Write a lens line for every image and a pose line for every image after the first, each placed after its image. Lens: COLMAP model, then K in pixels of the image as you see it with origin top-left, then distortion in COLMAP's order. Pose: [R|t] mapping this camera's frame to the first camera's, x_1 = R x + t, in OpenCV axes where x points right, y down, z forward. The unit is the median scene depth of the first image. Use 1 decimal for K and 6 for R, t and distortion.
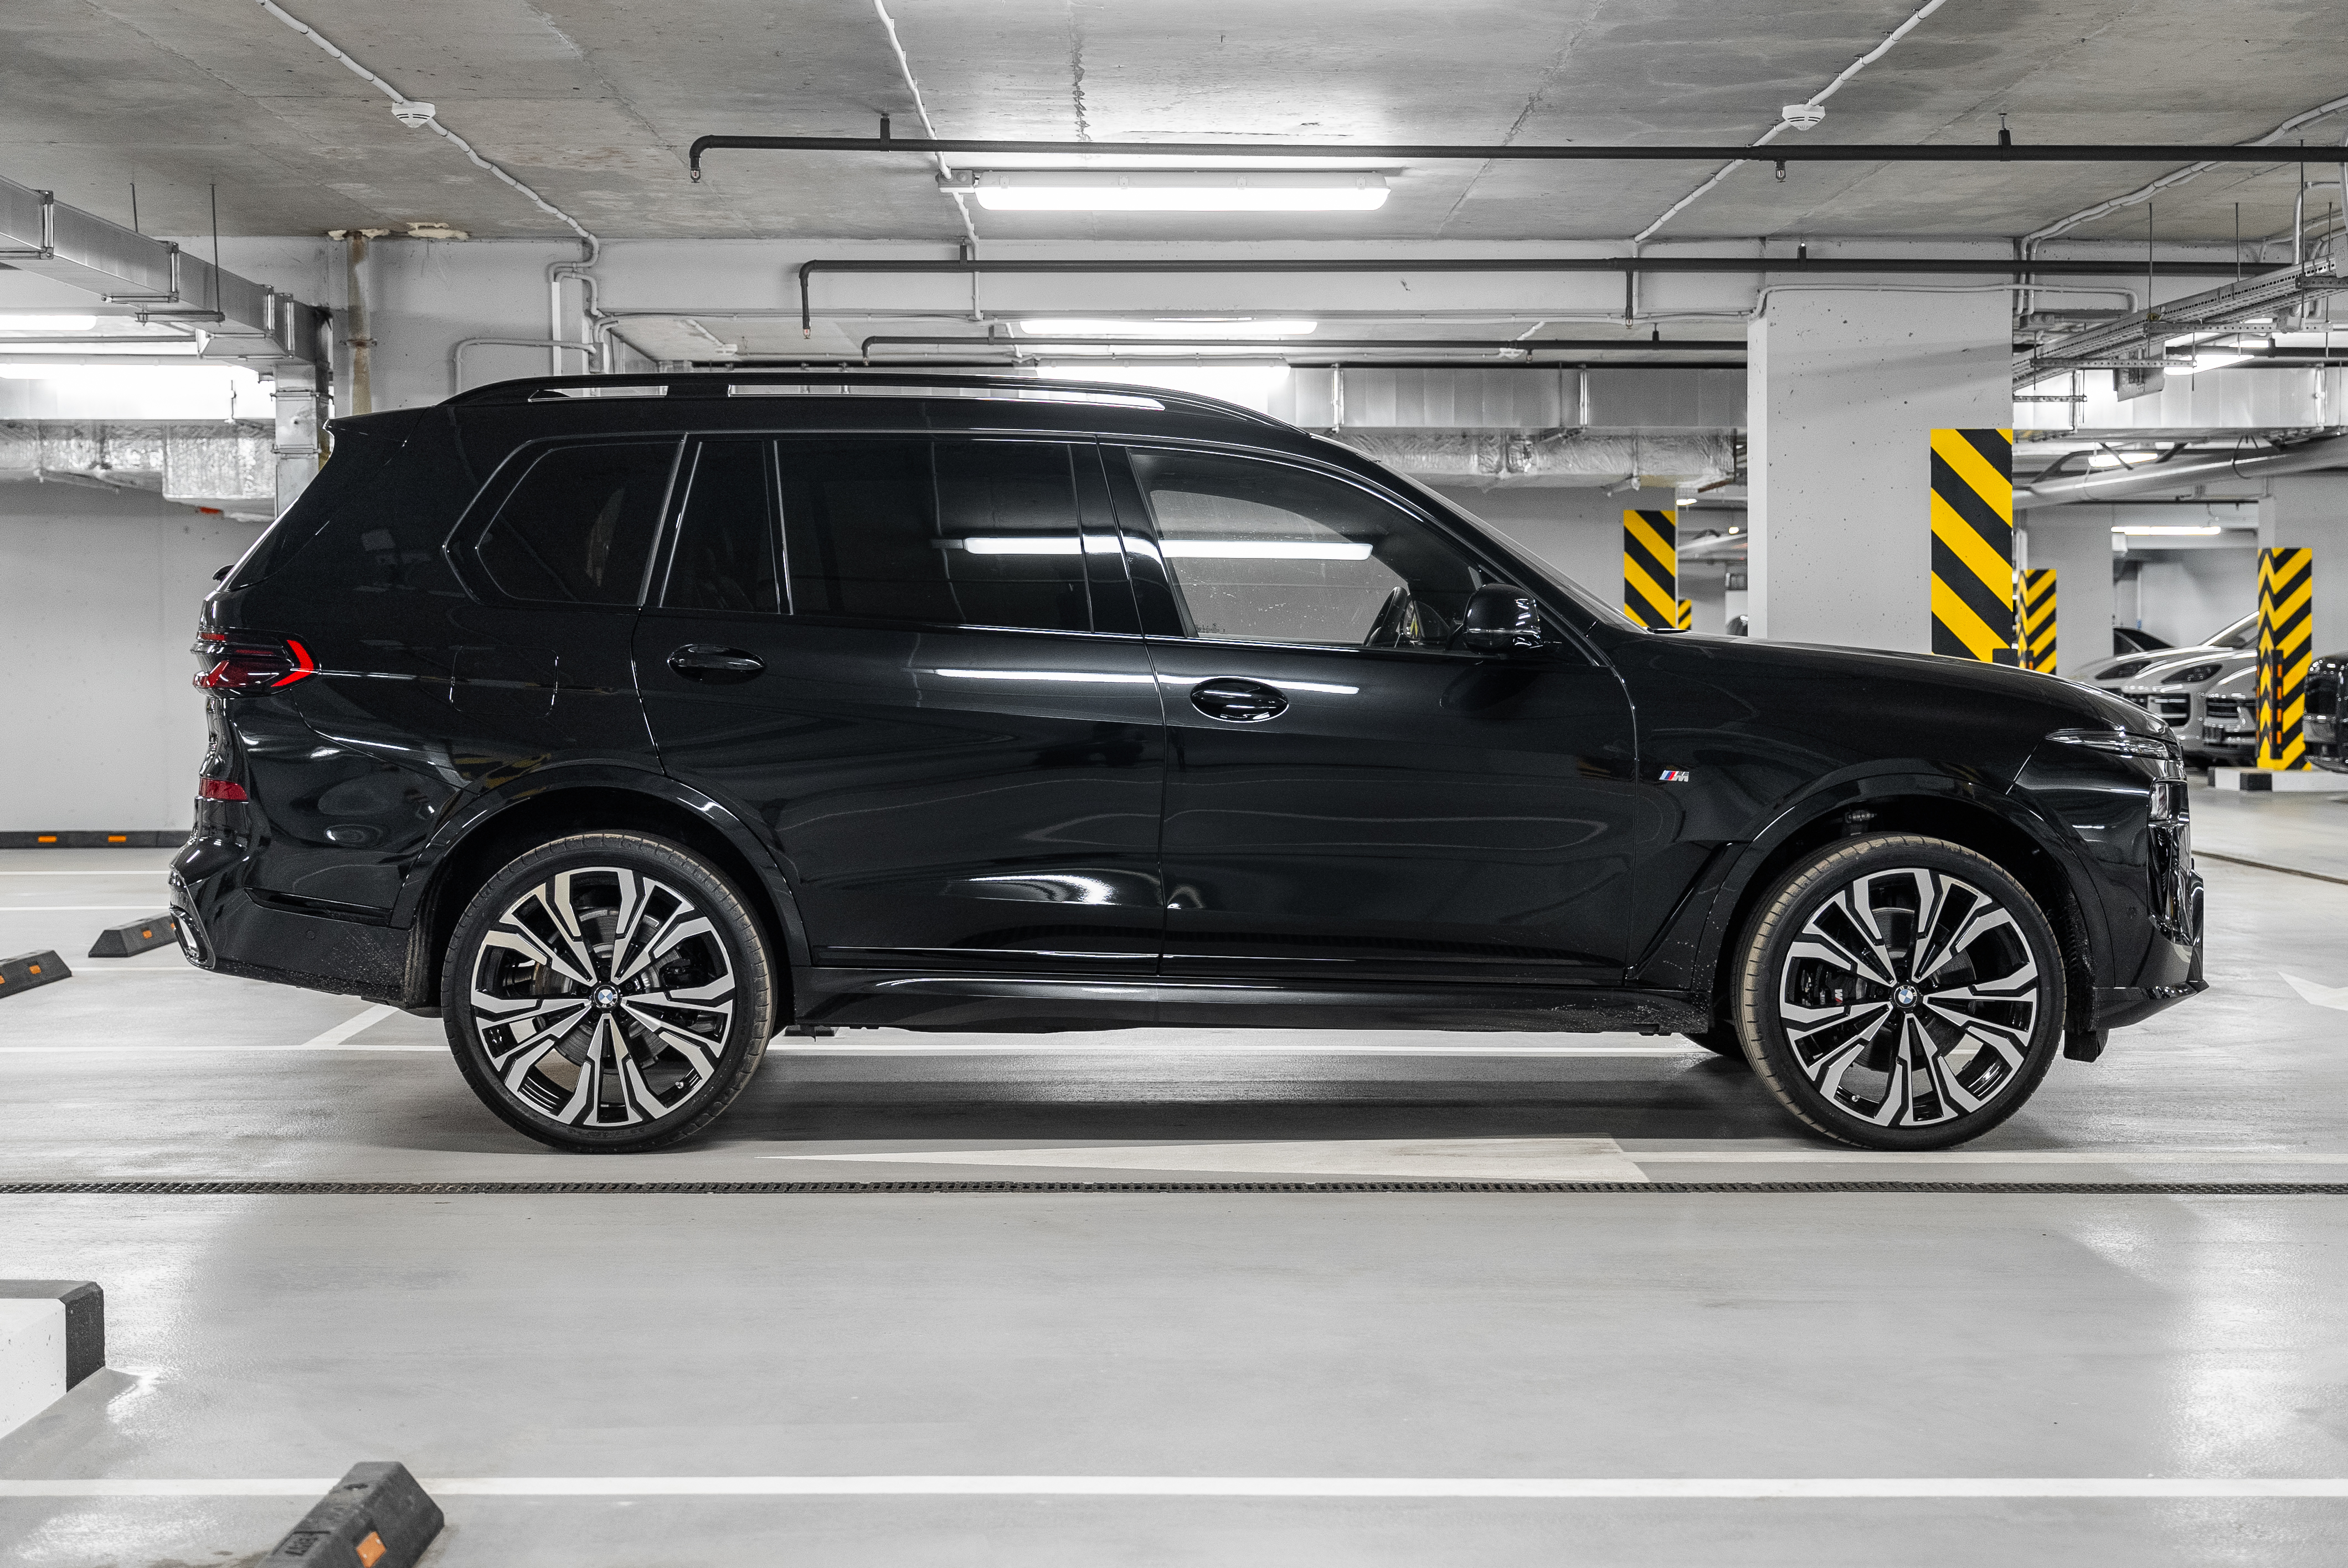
lens RADIAL K [[3417.8, 0, 1168.6], [0, 3417.8, 715.9], [0, 0, 1]] dist [0.013624, -0.077771]
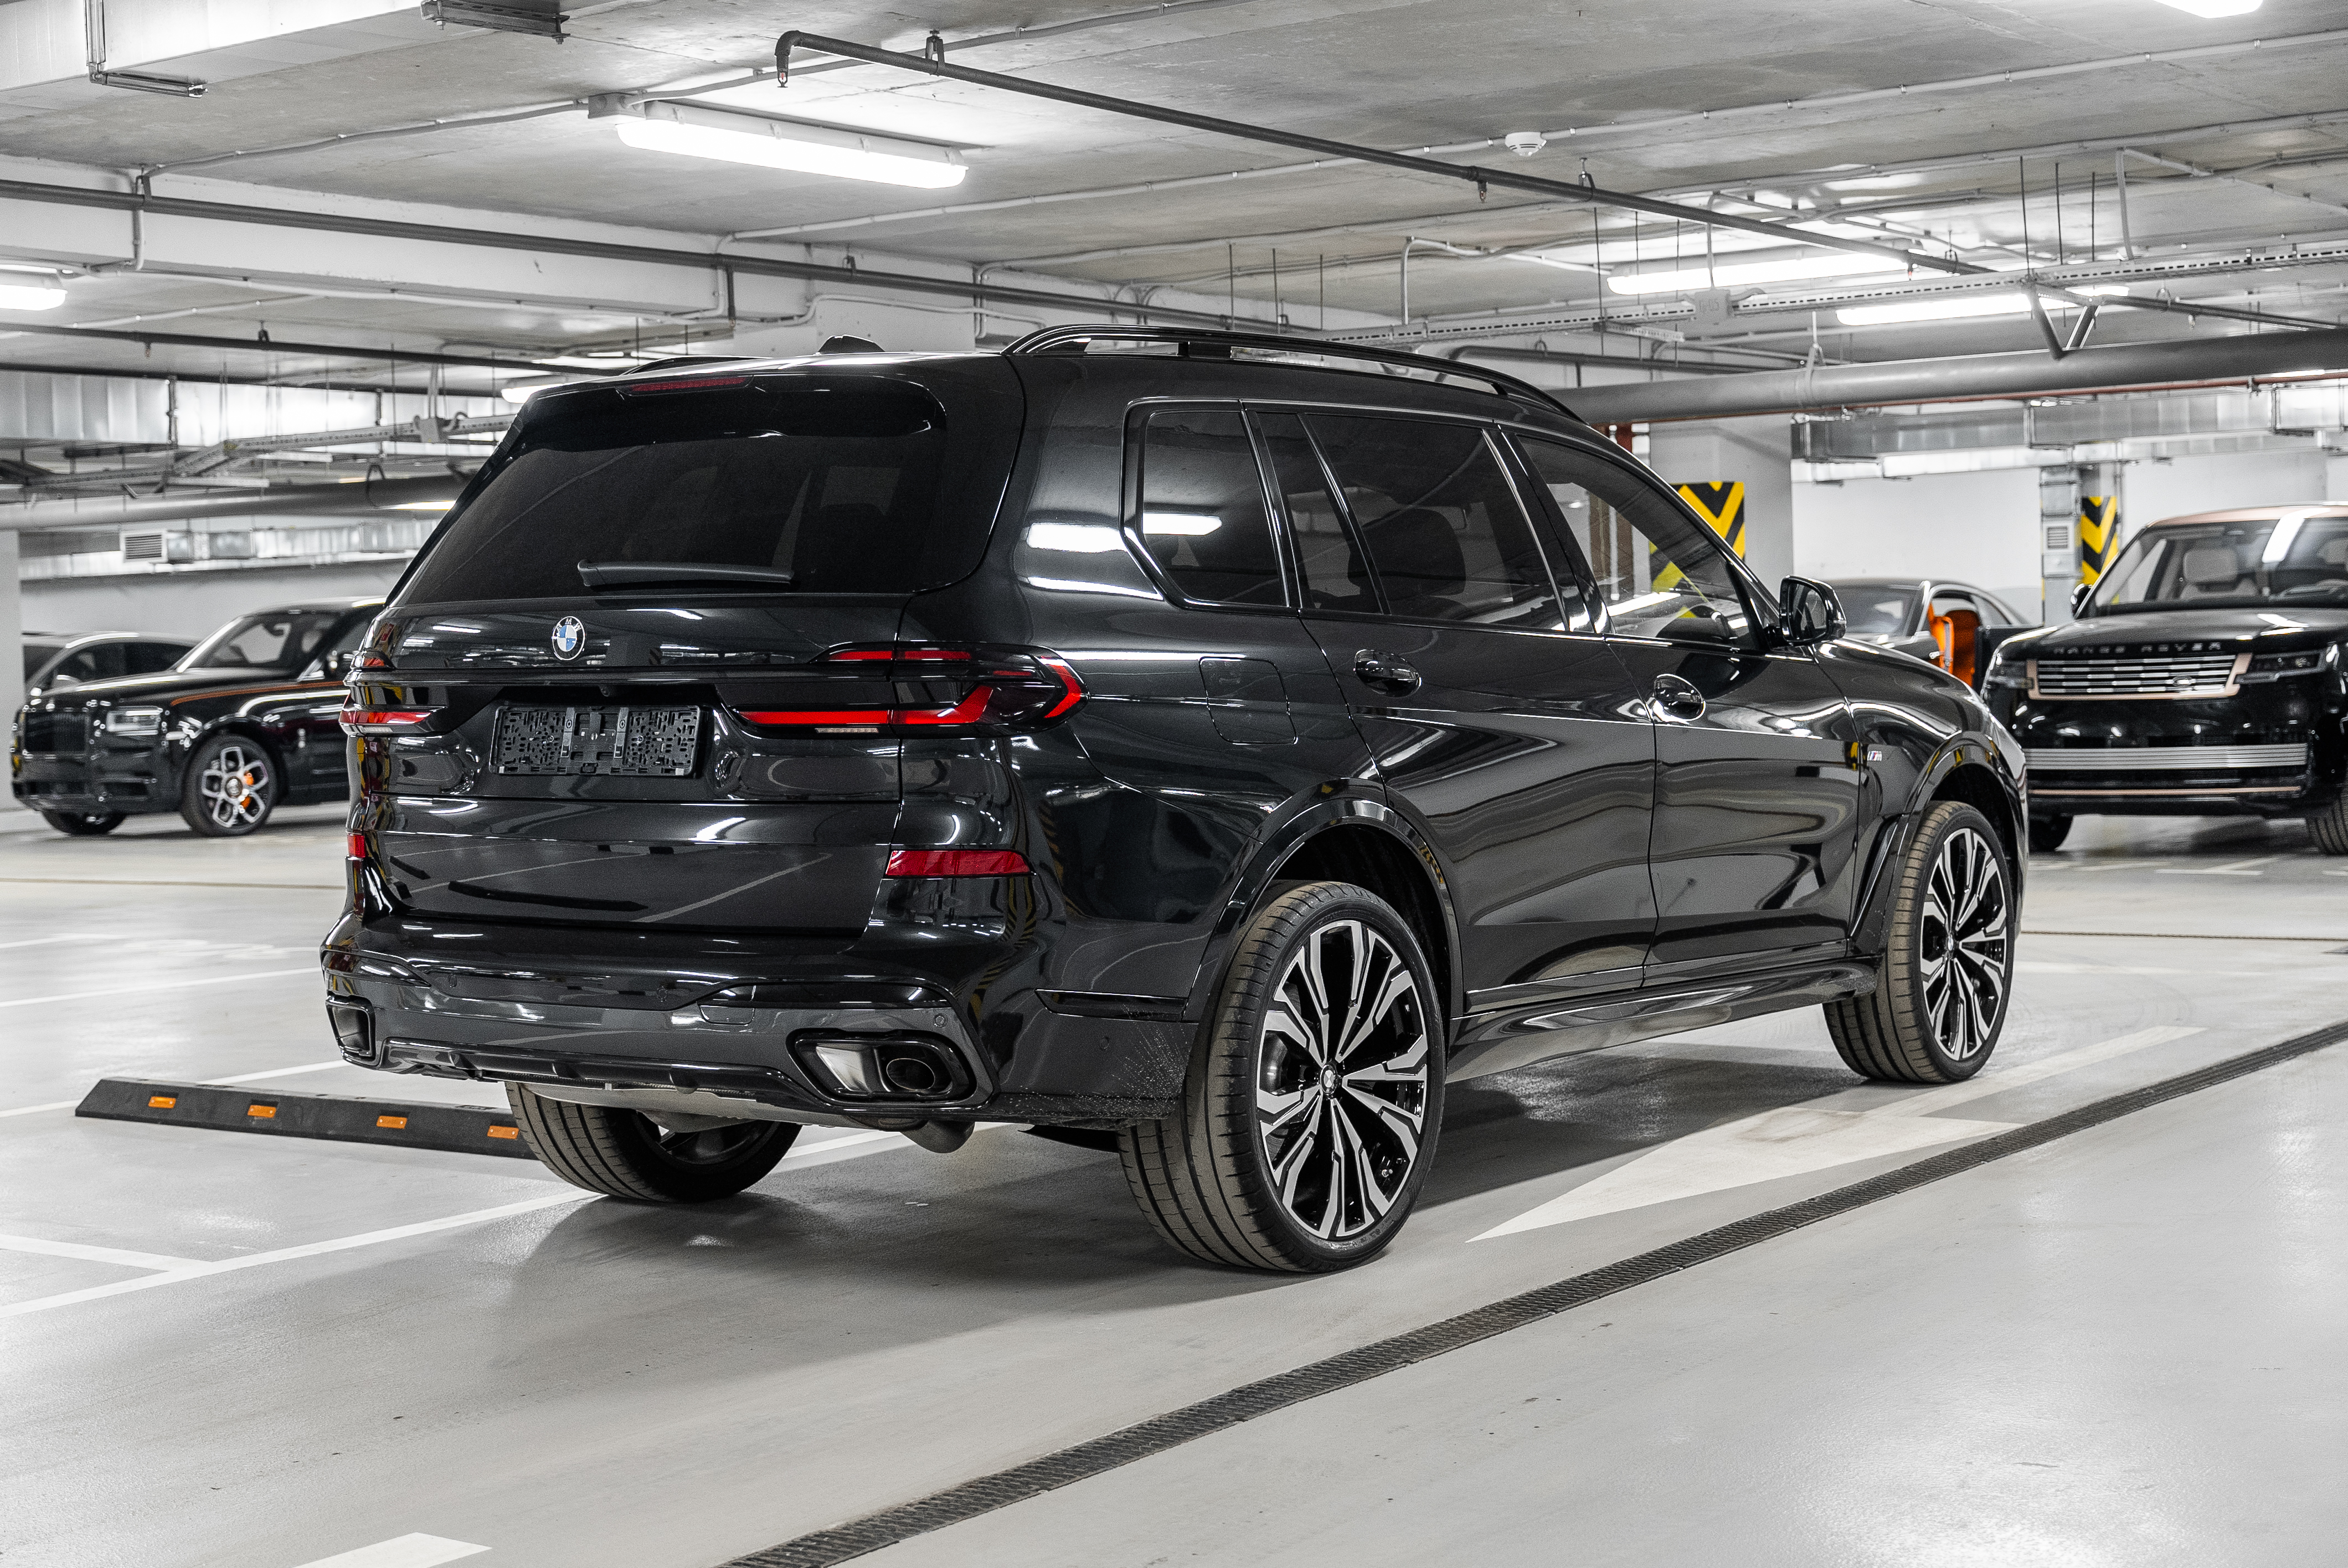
lens RADIAL K [[3417.8, 0, 1168.6], [0, 3417.8, 715.9], [0, 0, 1]] dist [0.013624, -0.077771]
pose [[0.597833, -0.033465, 0.800922, -0.845866], [0.046131, 0.998909, 0.007303, -0.013350], [-0.800292, 0.032582, 0.598724, 0.532050]]
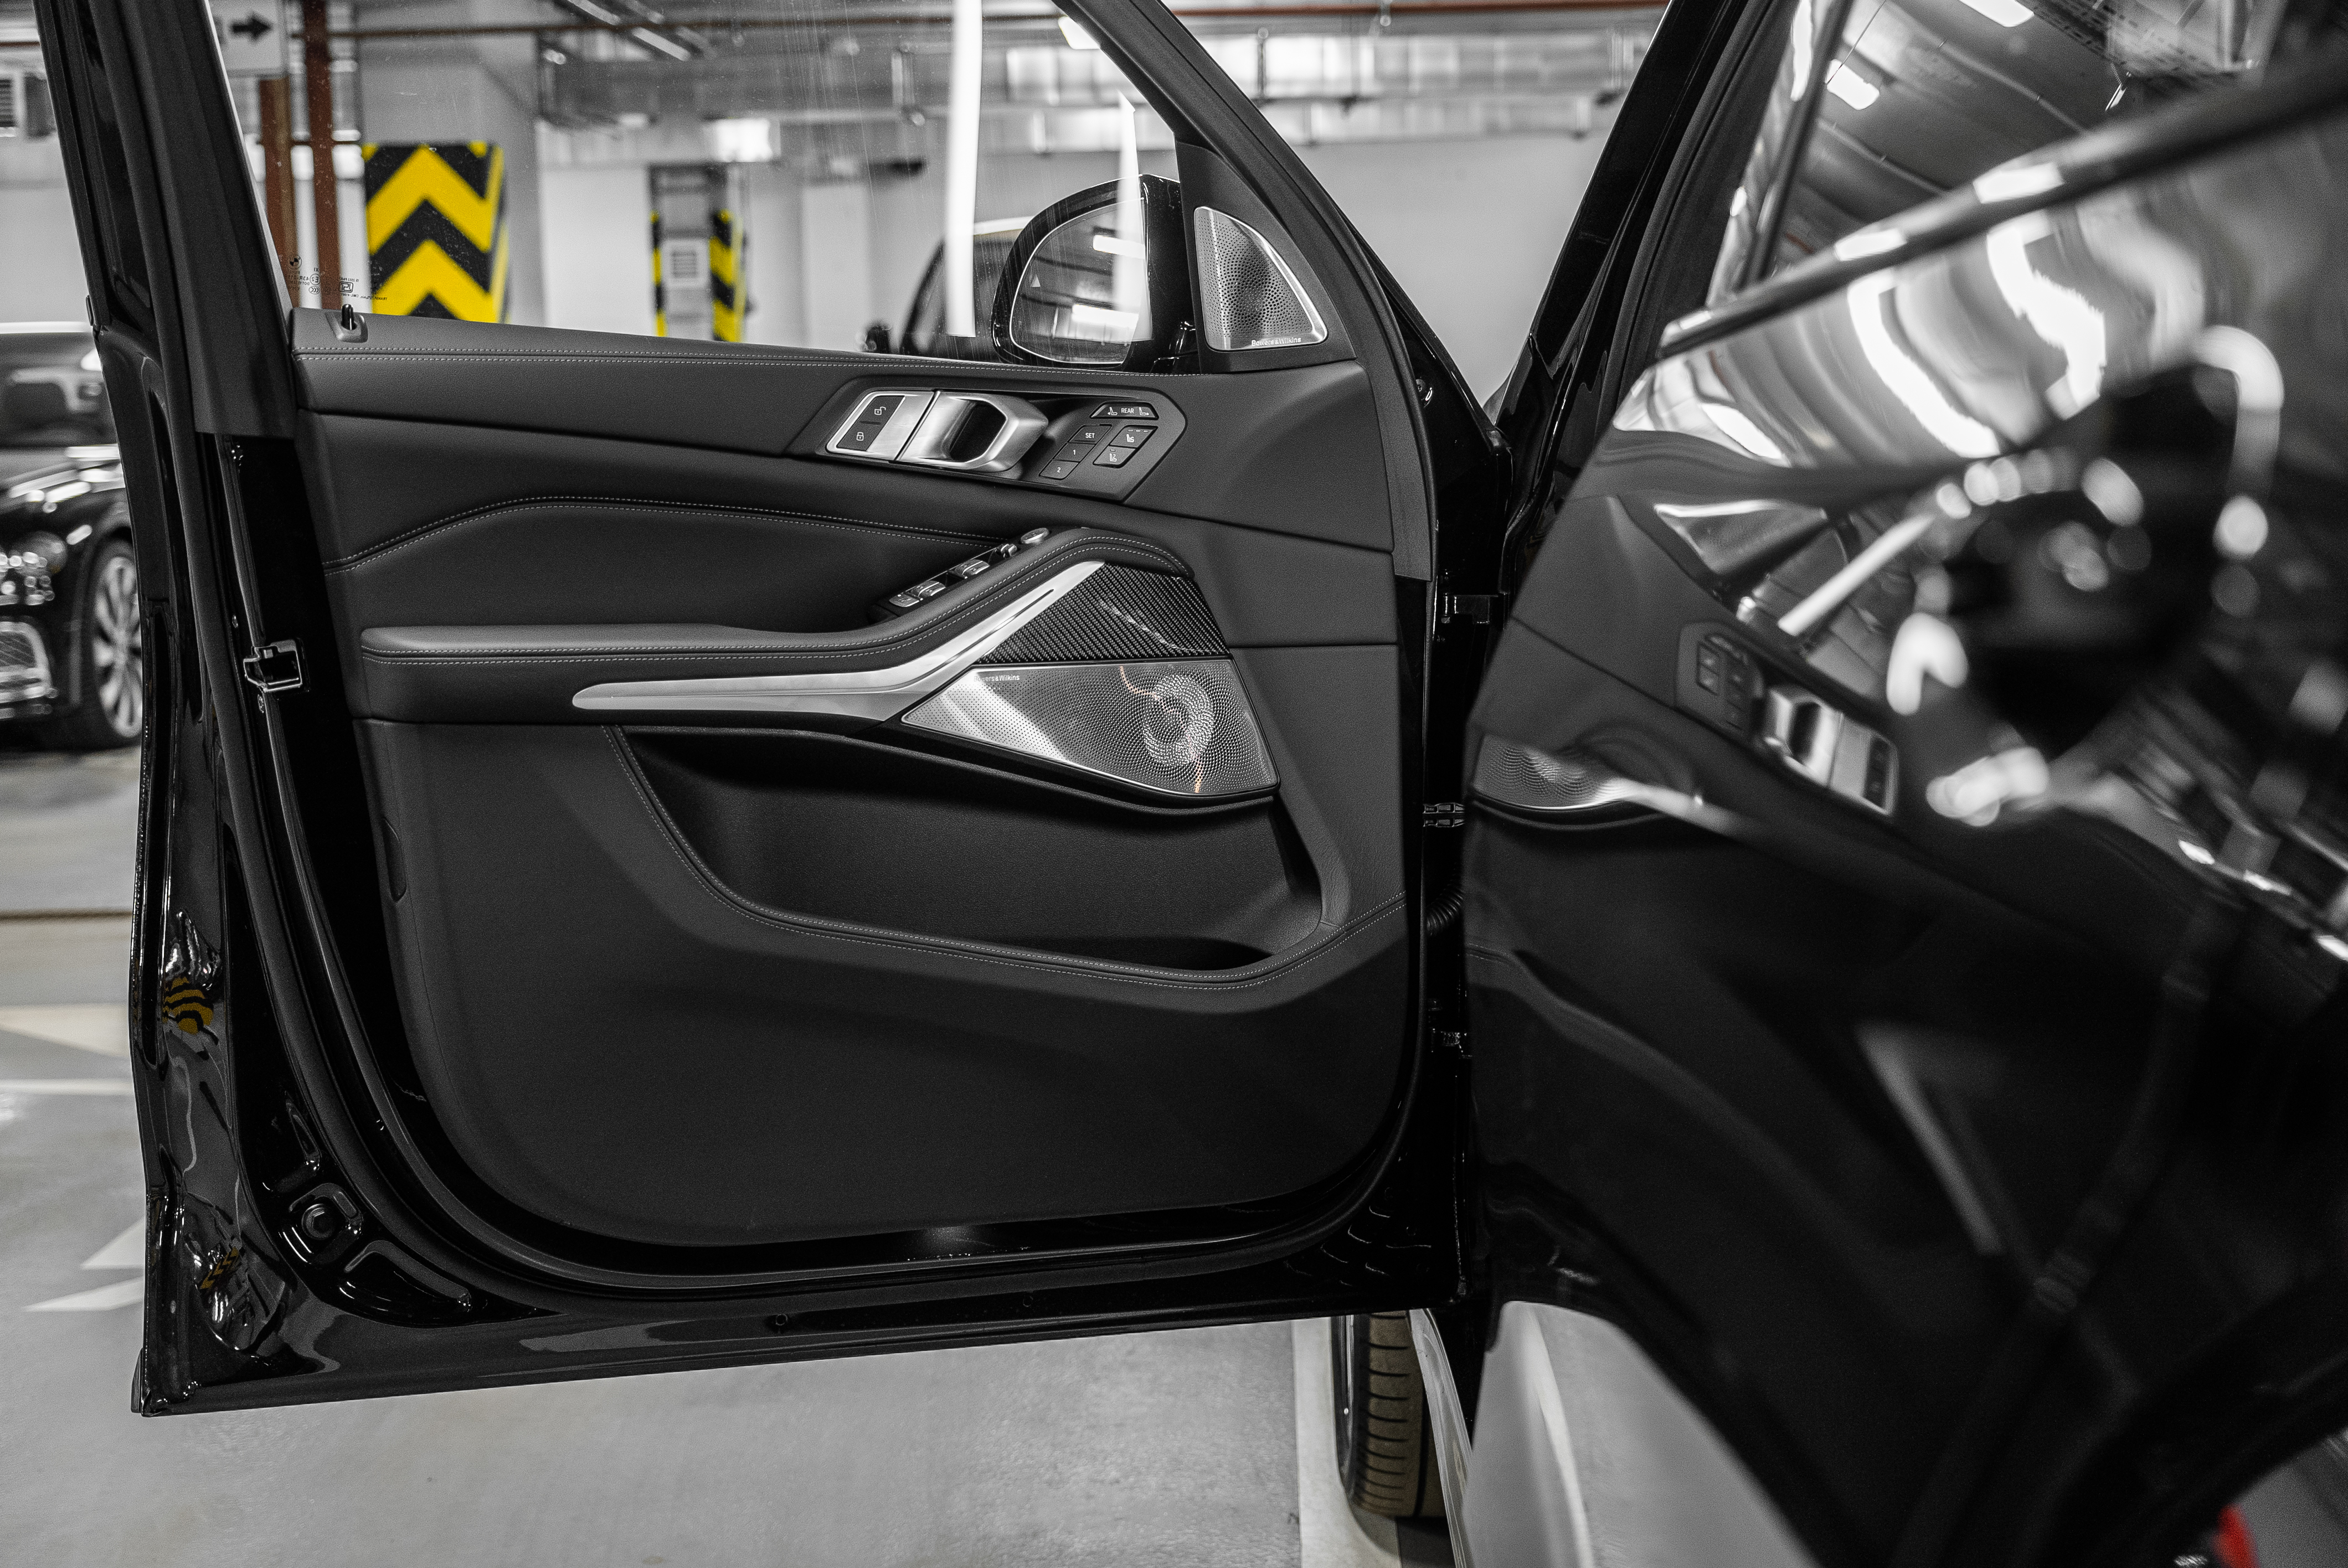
lens RADIAL K [[3417.8, 0, 1168.6], [0, 3417.8, 715.9], [0, 0, 1]] dist [0.013624, -0.077771]
pose [[0.038799, -0.101916, 0.994036, -0.225443], [0.052875, 0.993601, 0.099808, -0.024986], [-0.997847, 0.048687, 0.043939, 1.269468]]
